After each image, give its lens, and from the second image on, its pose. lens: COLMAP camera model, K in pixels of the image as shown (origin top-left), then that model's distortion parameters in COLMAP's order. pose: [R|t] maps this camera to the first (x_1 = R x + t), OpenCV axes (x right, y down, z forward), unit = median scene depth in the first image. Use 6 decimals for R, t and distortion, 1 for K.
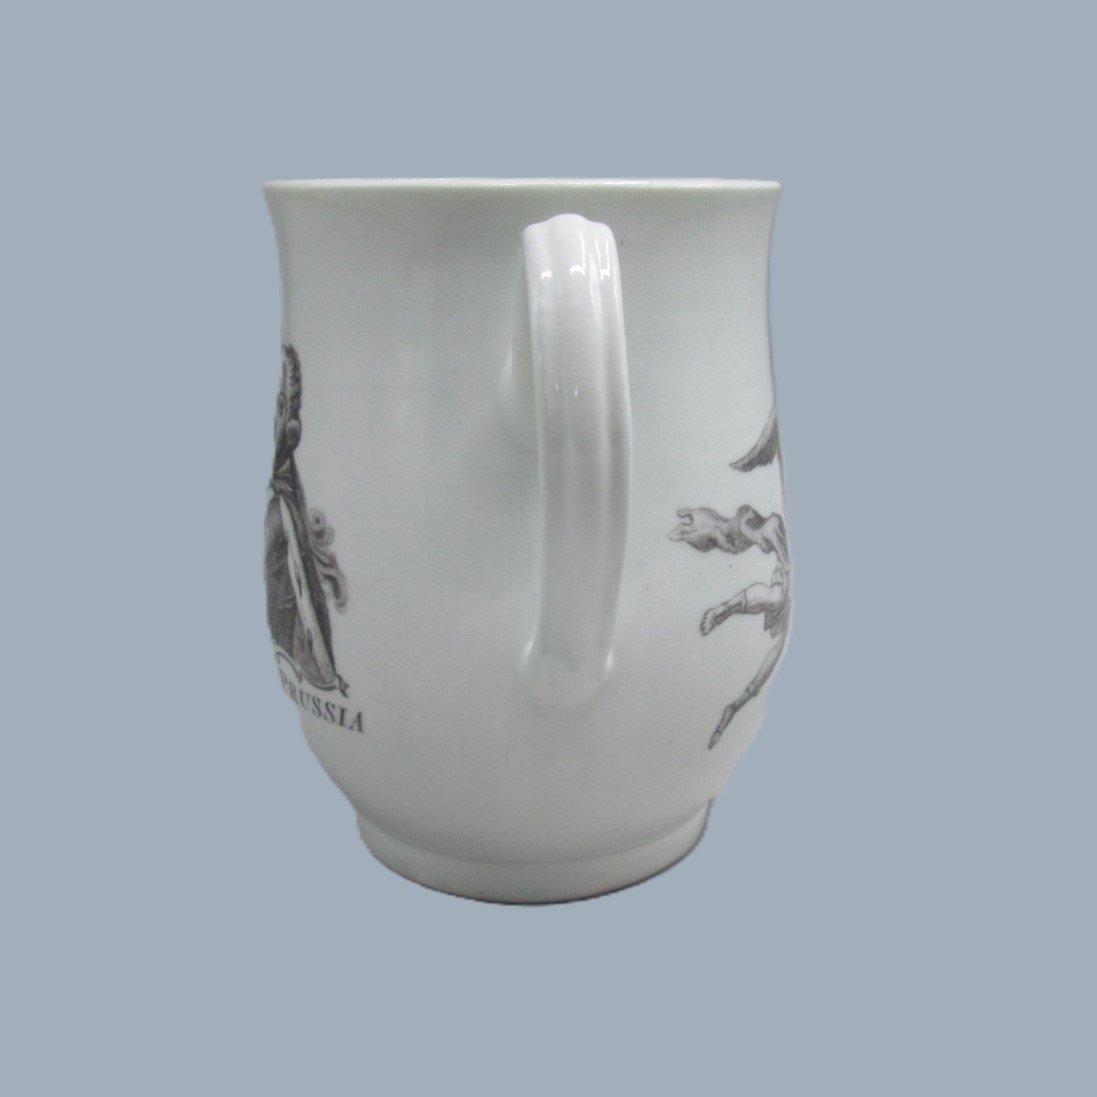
lens RADIAL K [[1163.9, 0, 548.5], [0, 1163.9, 548.5], [0, 0, 1]] dist [-0.004778, -0.004464]
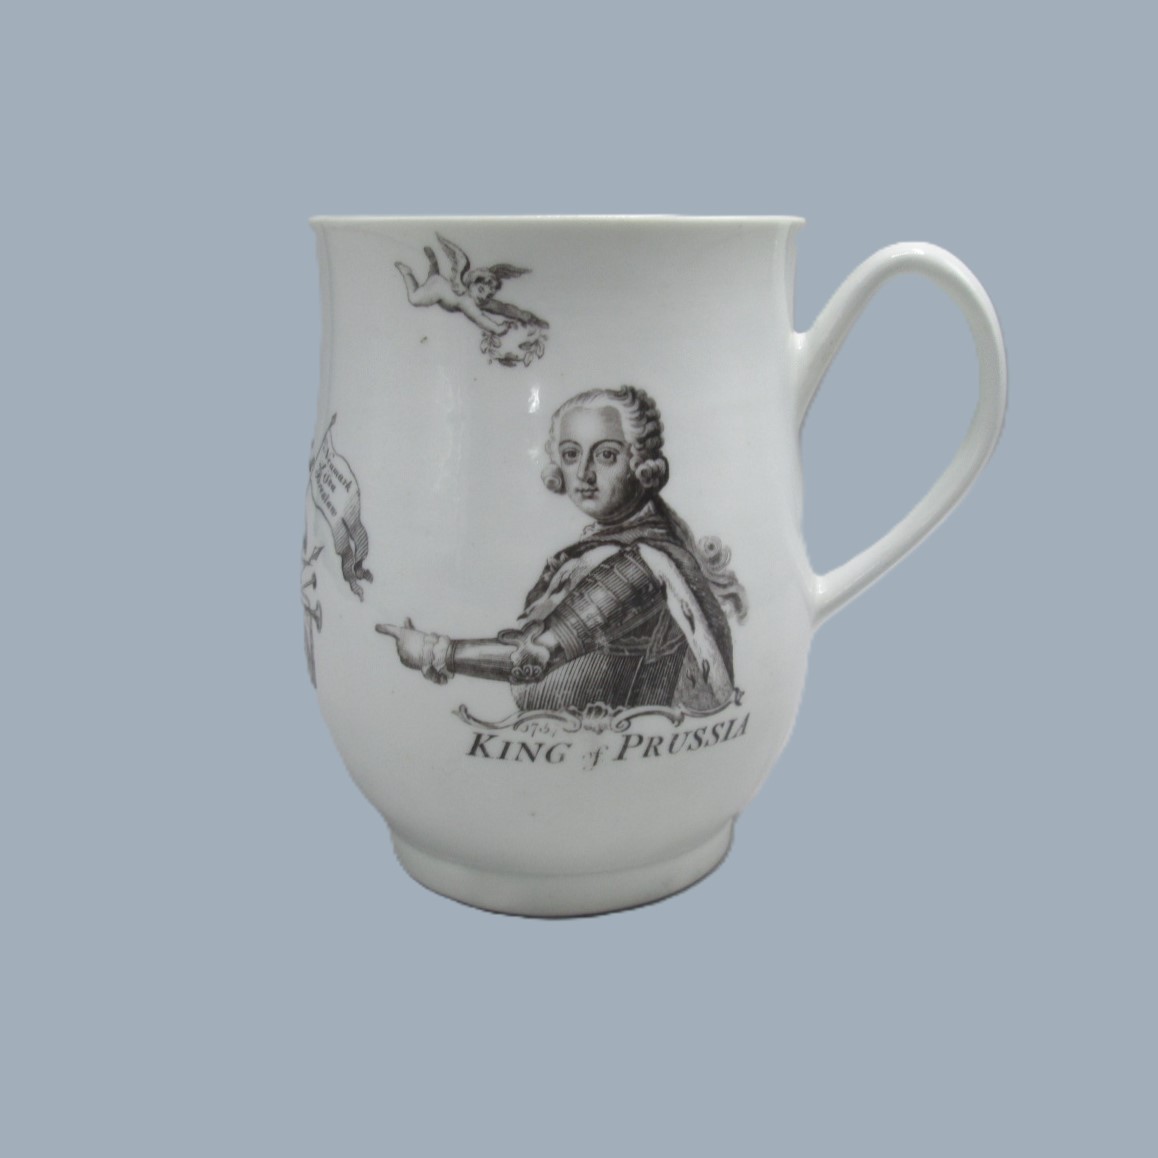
lens RADIAL K [[1280.7, 0, 578.9], [0, 1280.7, 554.0], [0, 0, 1]] dist [0.000354, -0.002541]
pose [[0.300792, -0.242419, 0.922365, -1.263302], [0.271531, 0.948894, 0.160843, -0.228866], [-0.914218, 0.202071, 0.351244, 0.712563]]
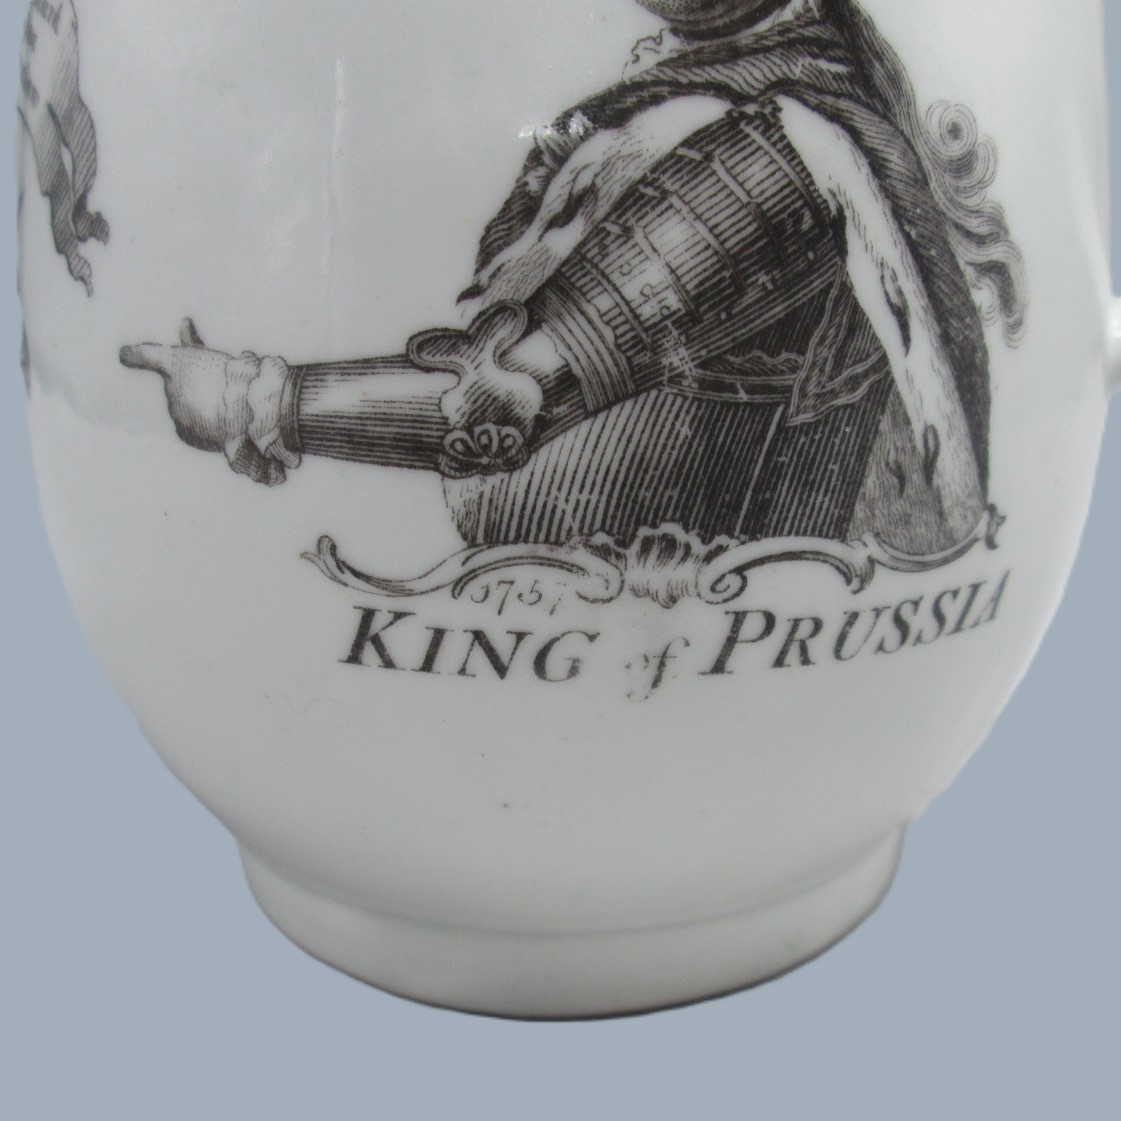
lens RADIAL K [[1270.2, 0, 583.9], [0, 1270.2, 560.5], [0, 0, 1]] dist [0.001479, 0.009109]
pose [[0.299823, -0.272689, 0.914192, -0.672671], [0.272165, 0.942903, 0.191992, -0.003378], [-0.914348, 0.191247, 0.356920, 0.986847]]
